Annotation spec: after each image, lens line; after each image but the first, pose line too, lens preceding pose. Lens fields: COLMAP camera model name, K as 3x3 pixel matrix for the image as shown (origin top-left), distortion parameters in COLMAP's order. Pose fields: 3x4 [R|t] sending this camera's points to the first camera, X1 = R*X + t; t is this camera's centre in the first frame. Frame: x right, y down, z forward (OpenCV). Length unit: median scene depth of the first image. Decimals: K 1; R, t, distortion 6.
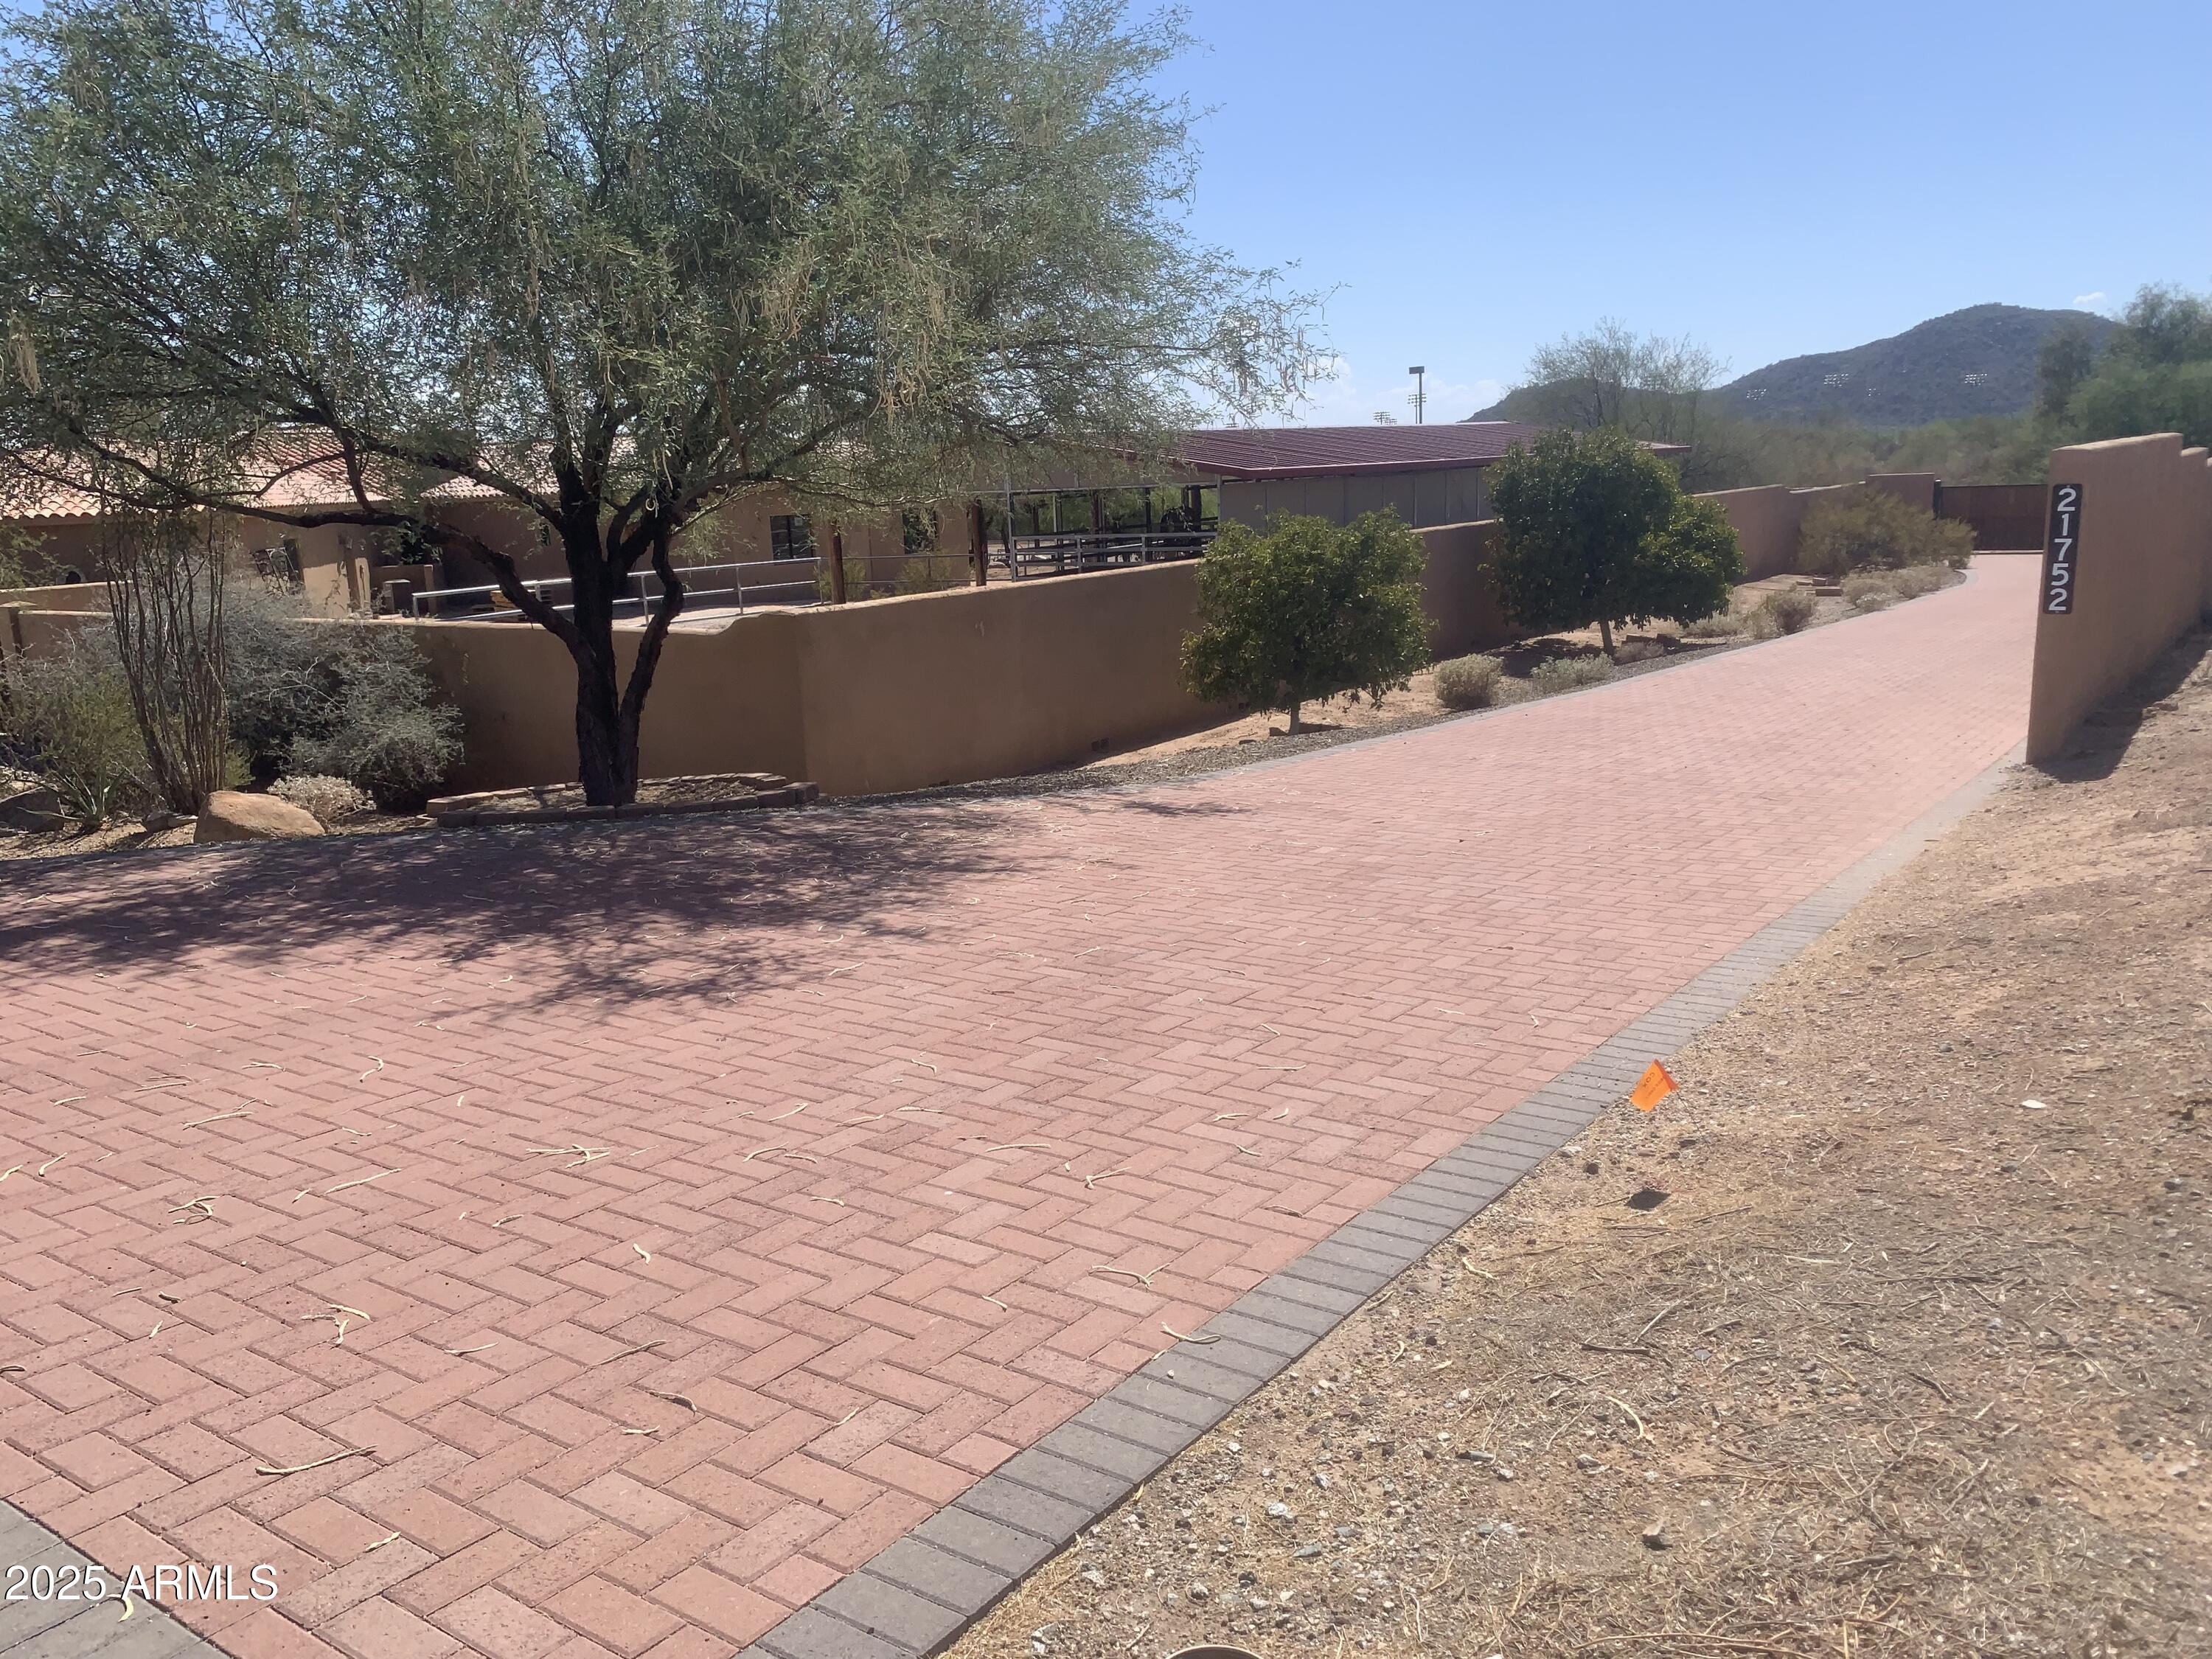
lens RADIAL K [[1682.7, 0, 1099.3], [0, 1682.7, 837.5], [0, 0, 1]] dist [-0.005305, -0.005032]
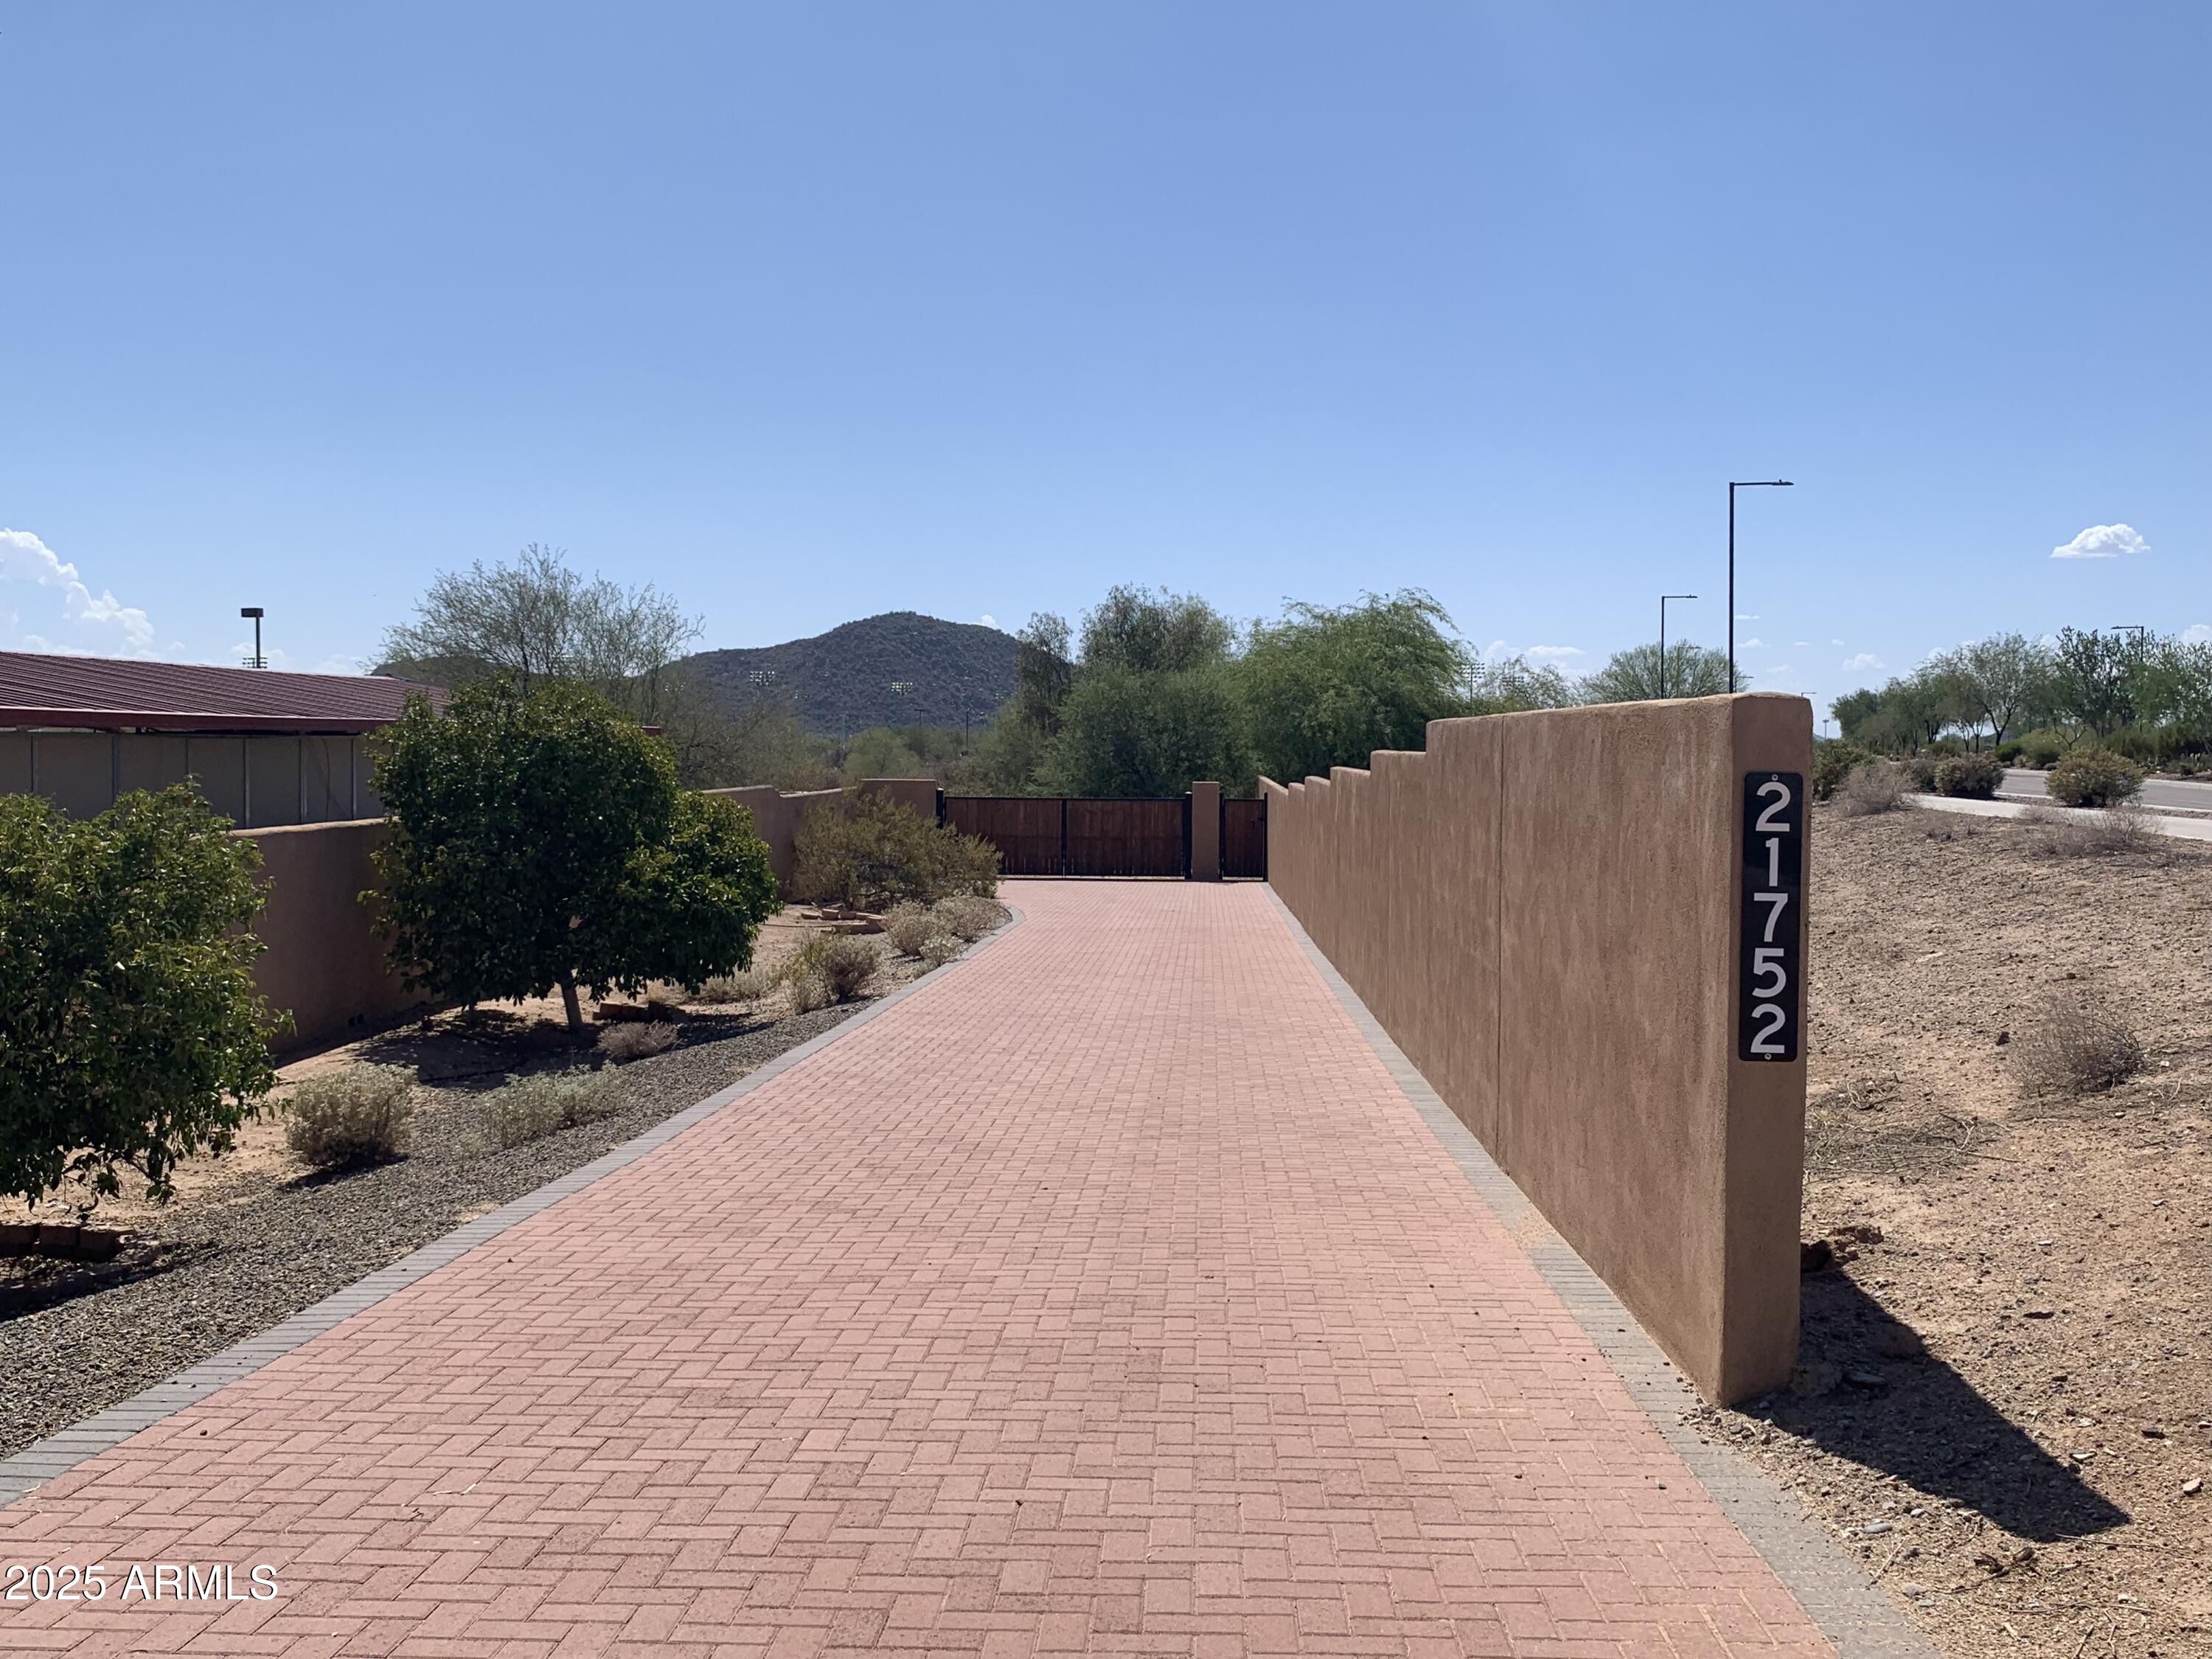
lens RADIAL K [[2078.6, 0, 1106.2], [0, 2078.6, 838.9], [0, 0, 1]] dist [-0.010487, 0.000000]
pose [[0.840720, 0.028710, 0.540709, 0.050758], [0.068674, 0.984876, -0.159072, -0.046750], [-0.537098, 0.170867, 0.826033, 0.255348]]
